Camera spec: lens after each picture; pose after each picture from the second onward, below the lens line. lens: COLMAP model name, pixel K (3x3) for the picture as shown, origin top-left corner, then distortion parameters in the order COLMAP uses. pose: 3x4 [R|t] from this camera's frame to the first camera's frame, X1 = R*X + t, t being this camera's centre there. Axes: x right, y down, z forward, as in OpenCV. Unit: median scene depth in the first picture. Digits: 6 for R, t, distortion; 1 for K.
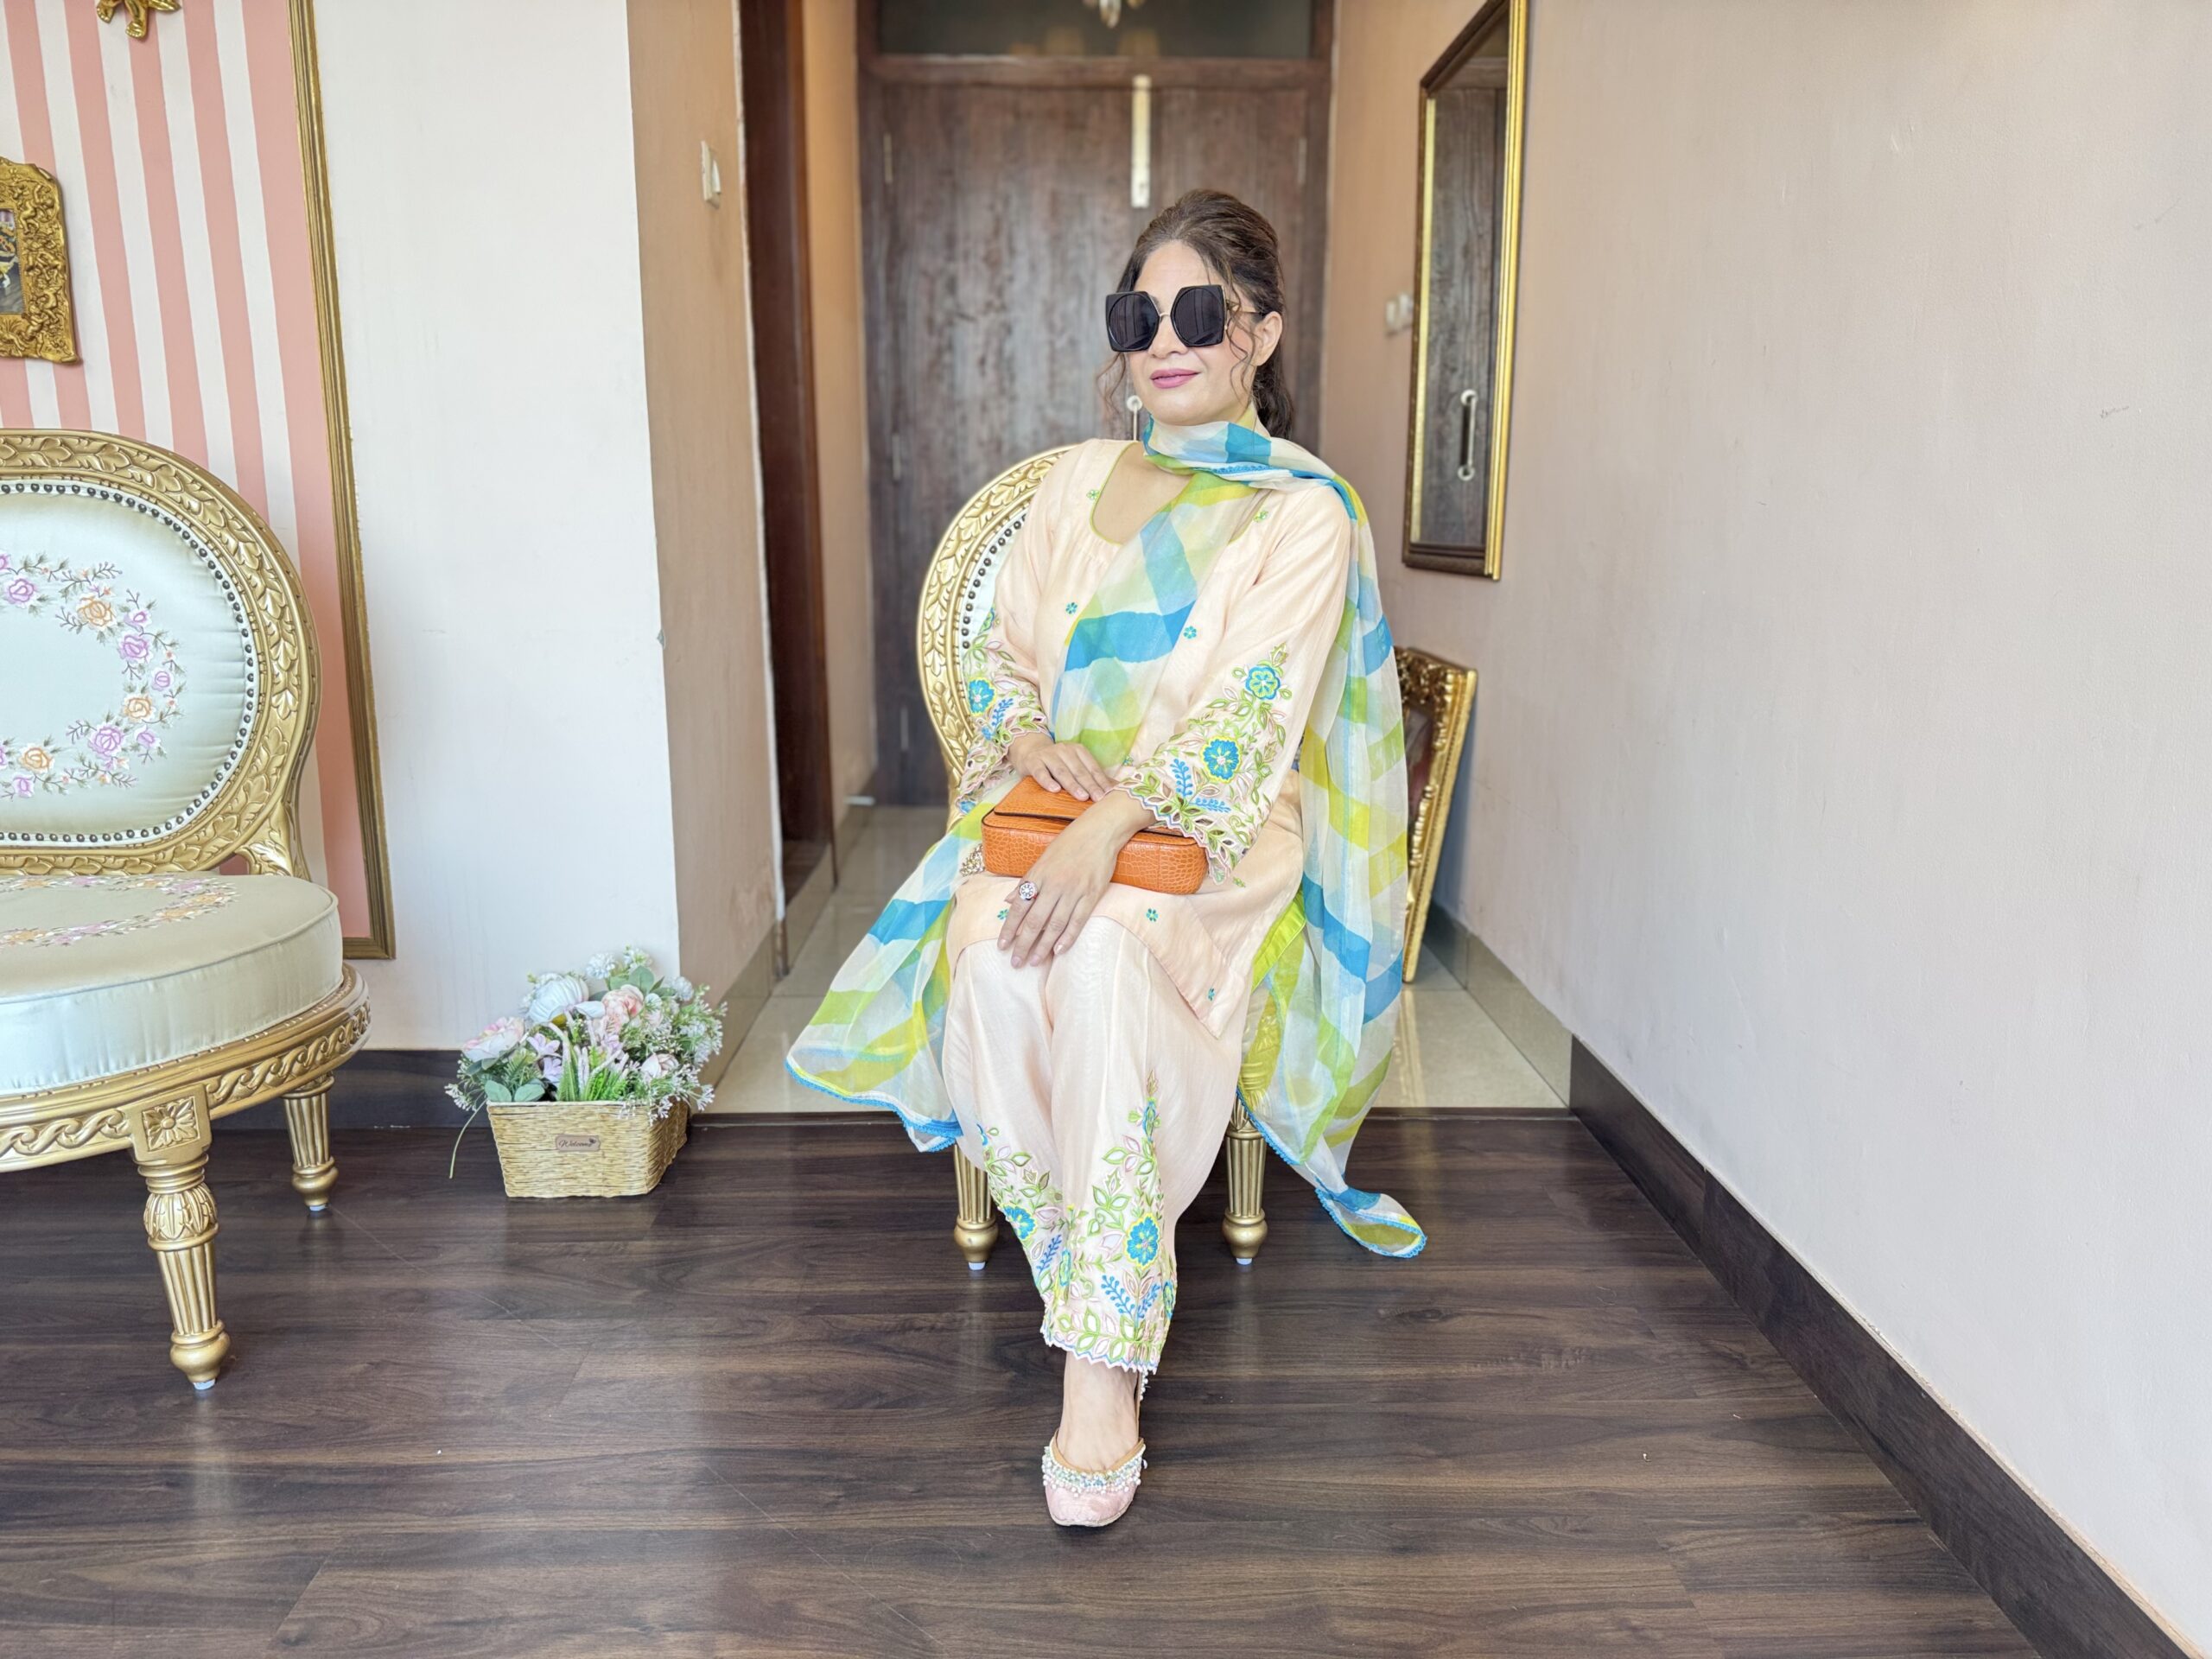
lens RADIAL K [[1569.7, 0, 1110.8], [0, 1569.7, 838.8], [0, 0, 1]] dist [0.016866, -0.026853]
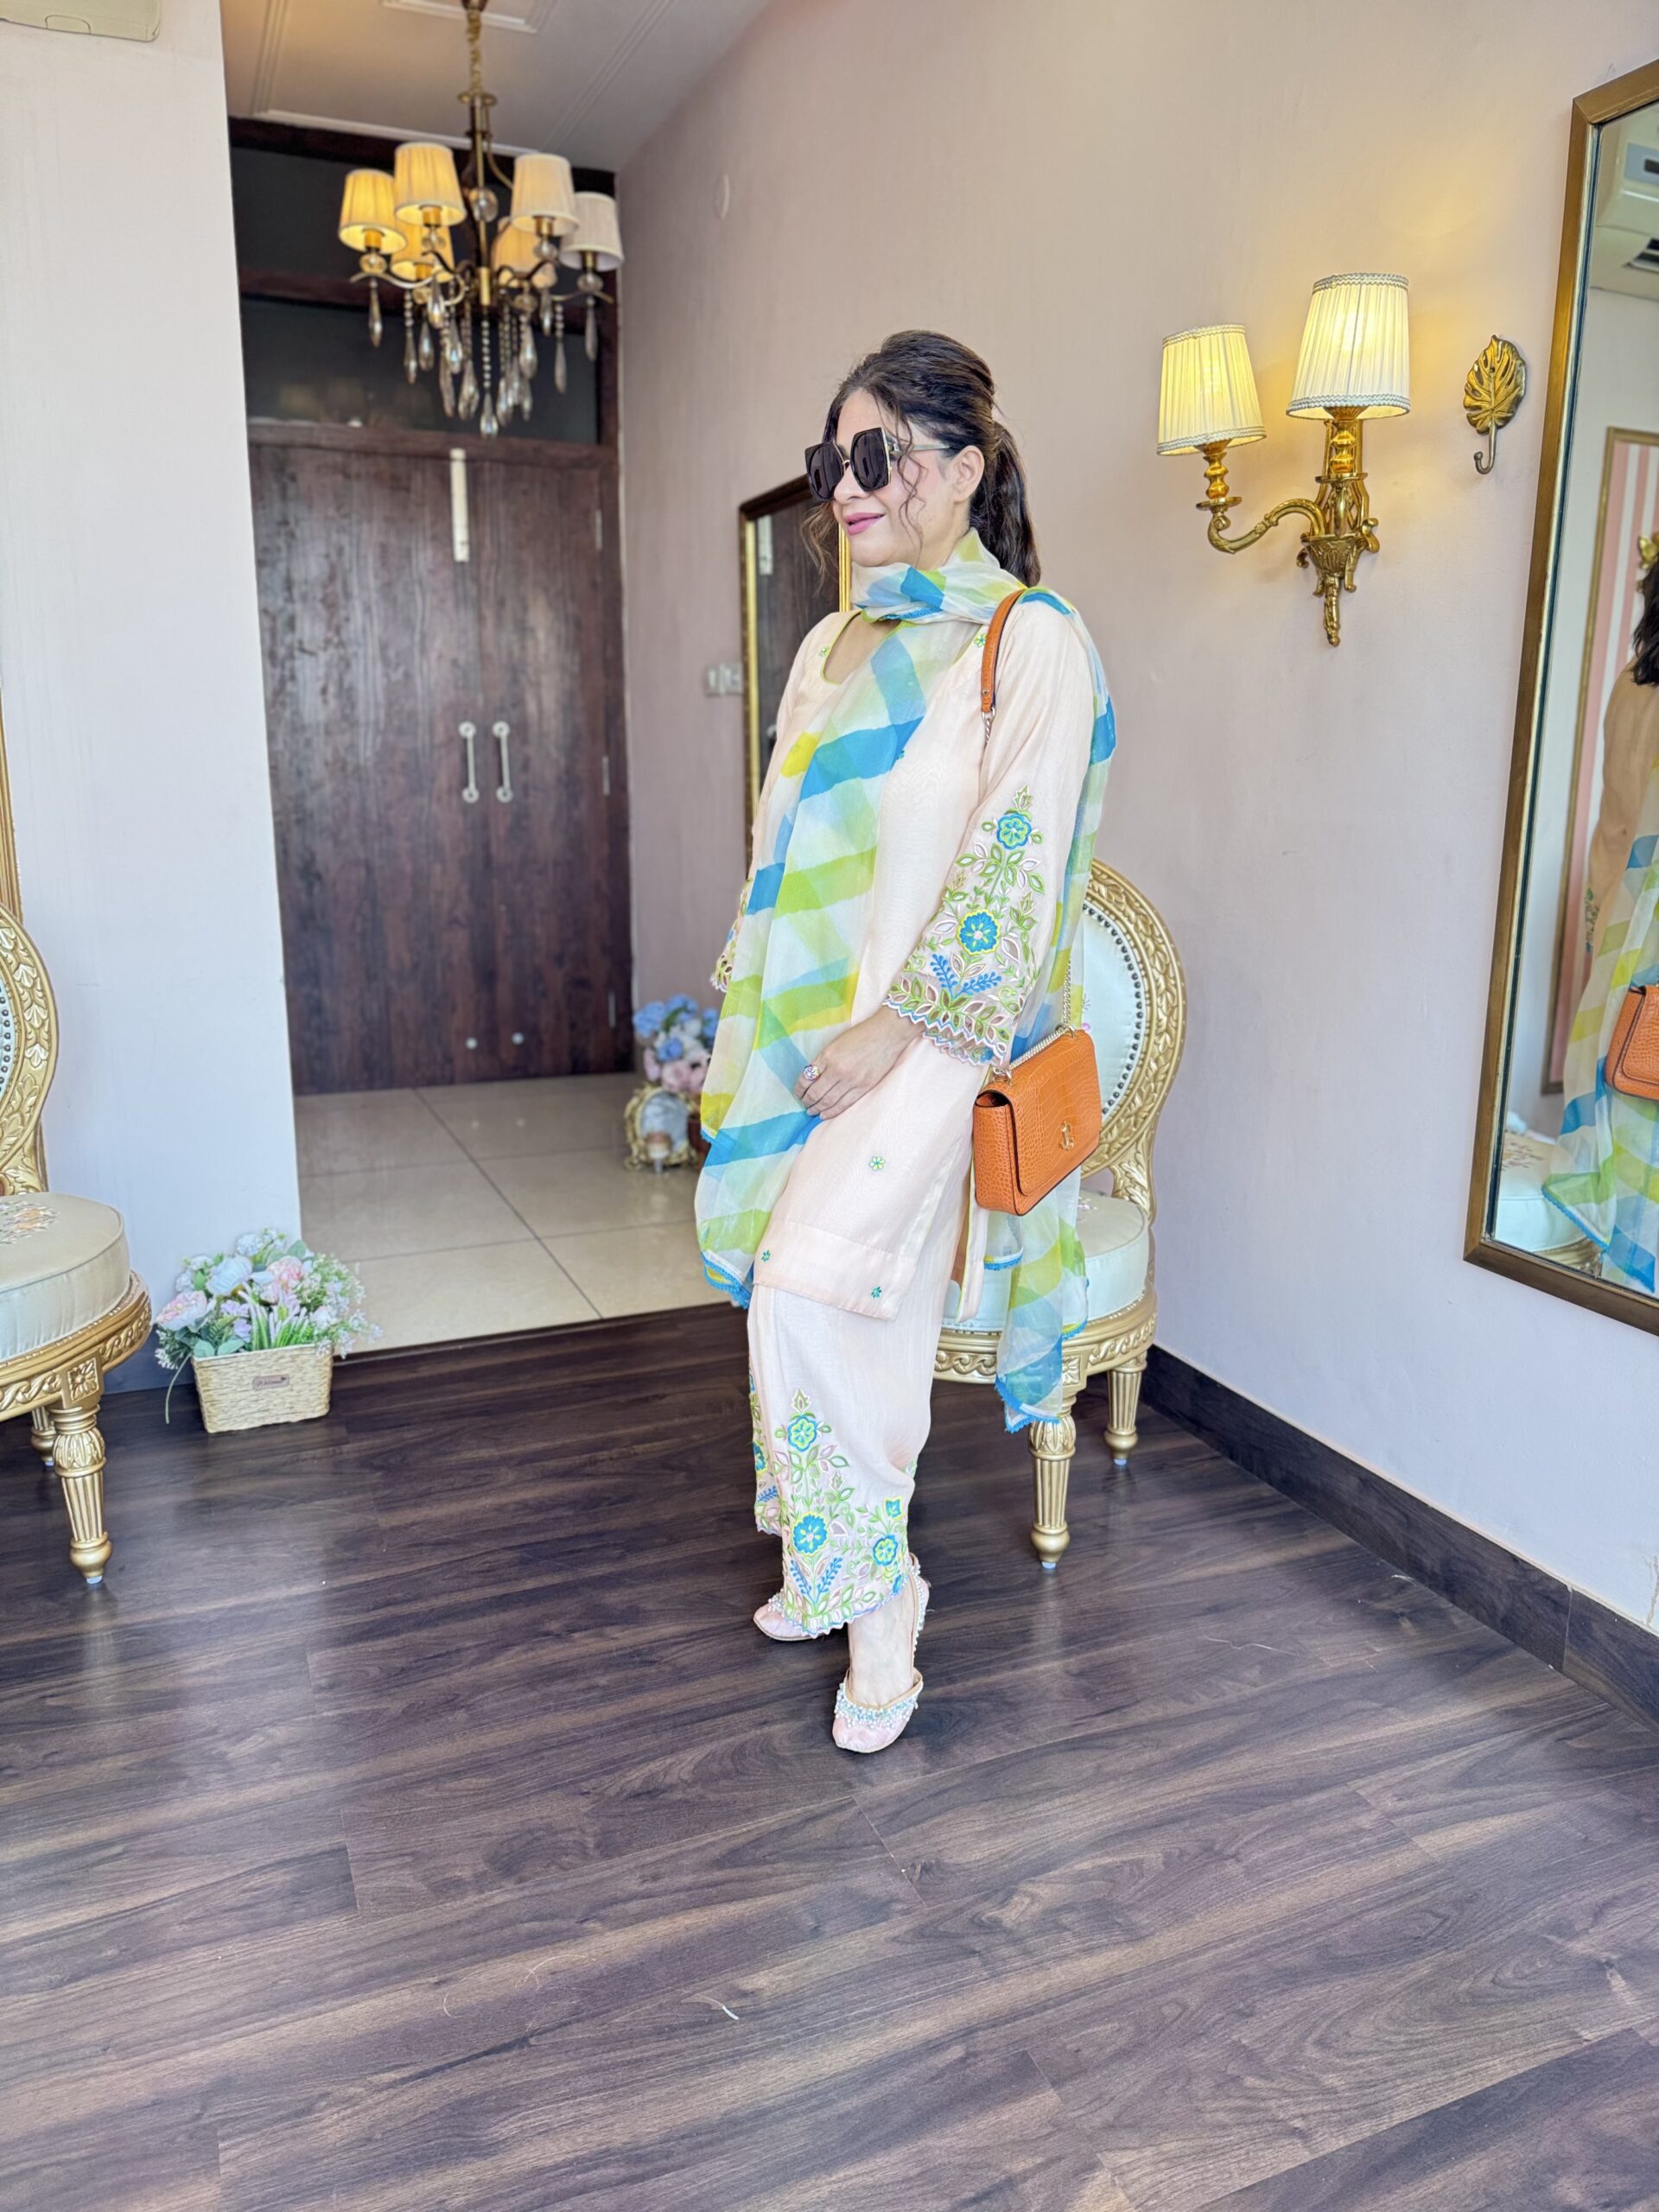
lens RADIAL K [[1569.7, 0, 836.3], [0, 1569.7, 1099.8], [0, 0, 1]] dist [0.016866, -0.026853]
pose [[0.932482, -0.076065, 0.353118, -0.283188], [0.073710, 0.997076, 0.020134, -0.021677], [-0.353617, 0.007254, 0.935362, -0.294975]]
